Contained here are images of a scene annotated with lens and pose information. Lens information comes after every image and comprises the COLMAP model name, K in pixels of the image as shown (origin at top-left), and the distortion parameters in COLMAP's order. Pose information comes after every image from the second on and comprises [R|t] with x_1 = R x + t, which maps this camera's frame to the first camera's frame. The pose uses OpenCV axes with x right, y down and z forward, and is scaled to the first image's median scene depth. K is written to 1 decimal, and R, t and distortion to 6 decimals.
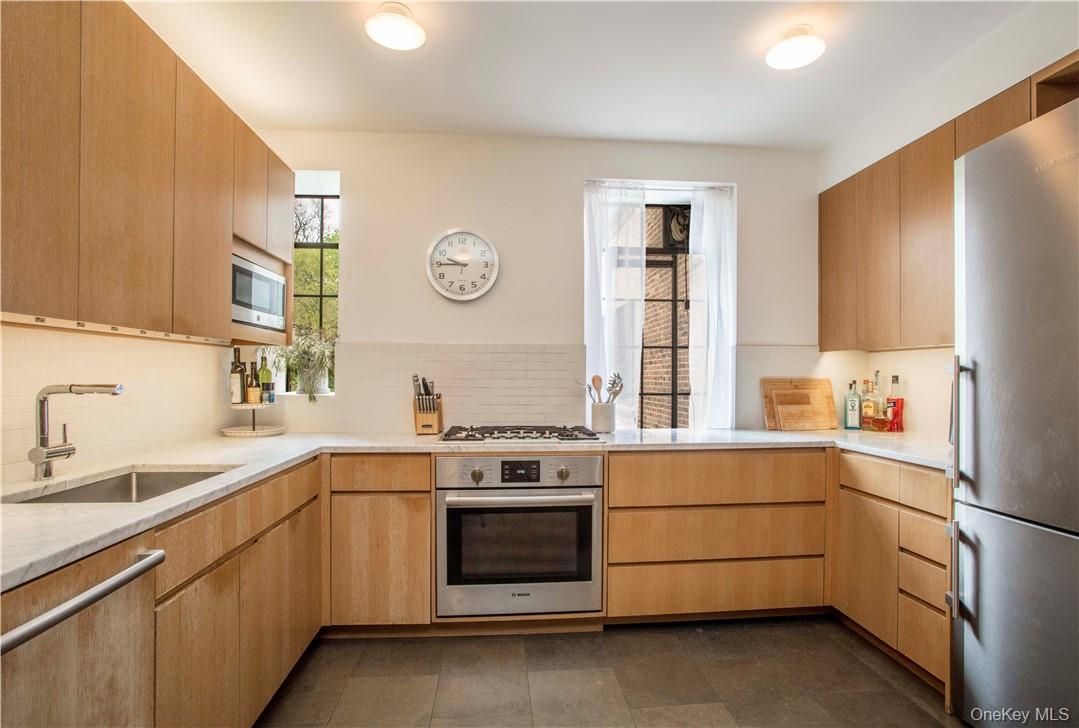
lens RADIAL K [[527.4, 0, 540.5], [0, 527.4, 379.2], [0, 0, 1]] dist [-0.058272, 0.018304]
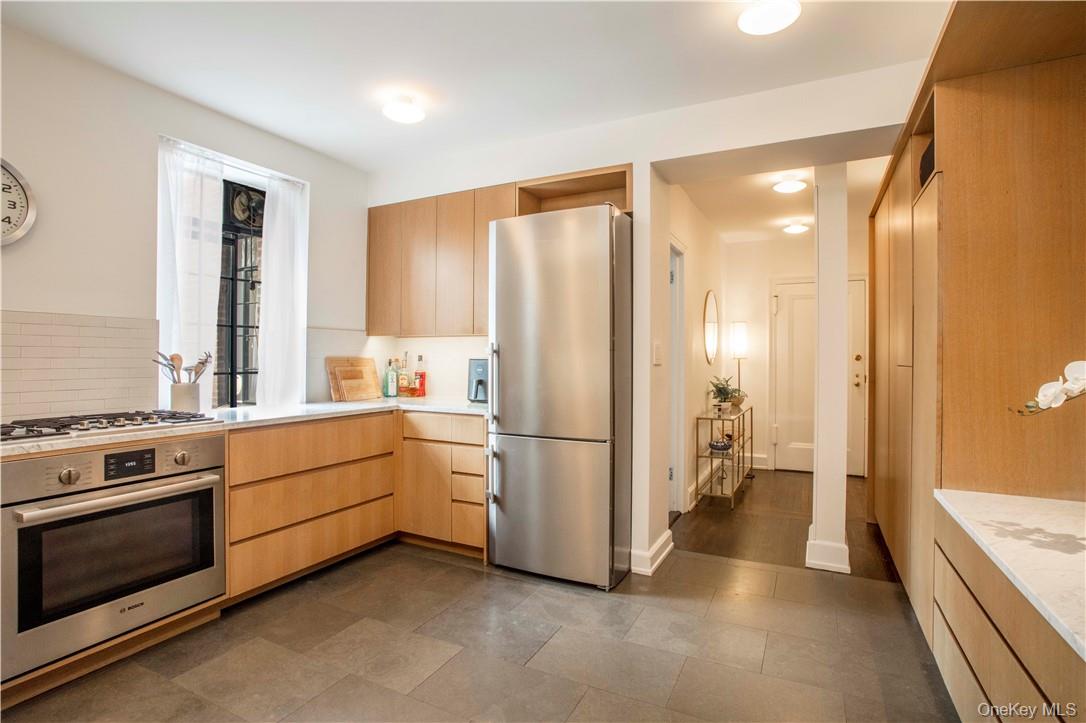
lens RADIAL K [[530.8, 0, 547.5], [0, 530.8, 358.1], [0, 0, 1]] dist [-0.058272, 0.018304]
pose [[0.525470, -0.000111, 0.850812, -0.384262], [0.001949, 0.999998, -0.001073, 0.002561], [-0.850810, 0.002222, 0.525469, -0.029421]]
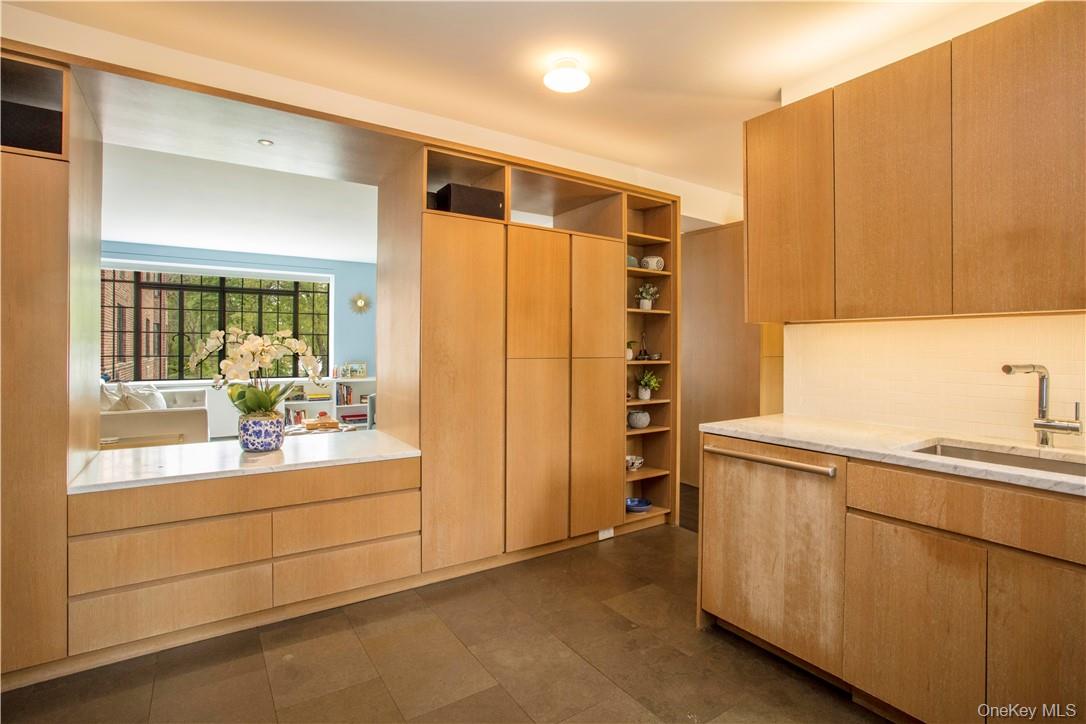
lens RADIAL K [[530.8, 0, 543.4], [0, 530.8, 346.7], [0, 0, 1]] dist [-0.058272, 0.018304]
pose [[-0.874740, -0.005196, -0.484564, 0.360398], [-0.008975, 0.999945, 0.005480, -0.015752], [0.484509, 0.009143, -0.874739, 0.899333]]
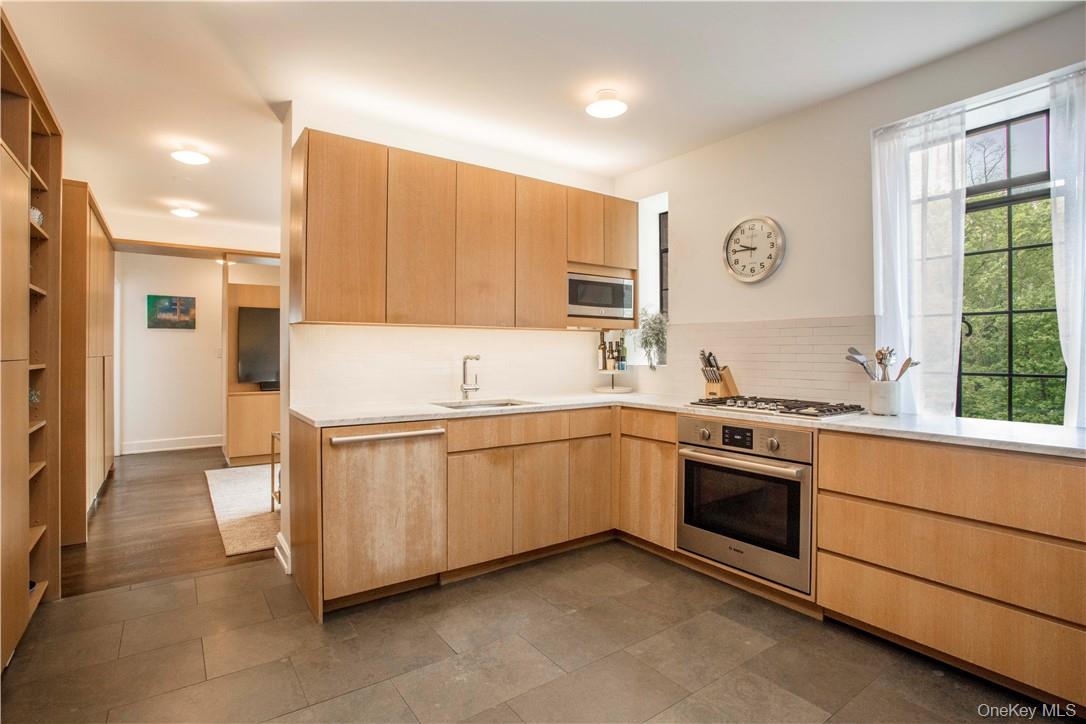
lens RADIAL K [[530.8, 0, 541.6], [0, 530.8, 350.2], [0, 0, 1]] dist [-0.058272, 0.018304]
pose [[0.511556, -0.004172, -0.859240, 0.674607], [-0.005261, 0.999954, -0.007987, 0.003991], [0.859234, 0.008606, 0.511511, 0.082473]]
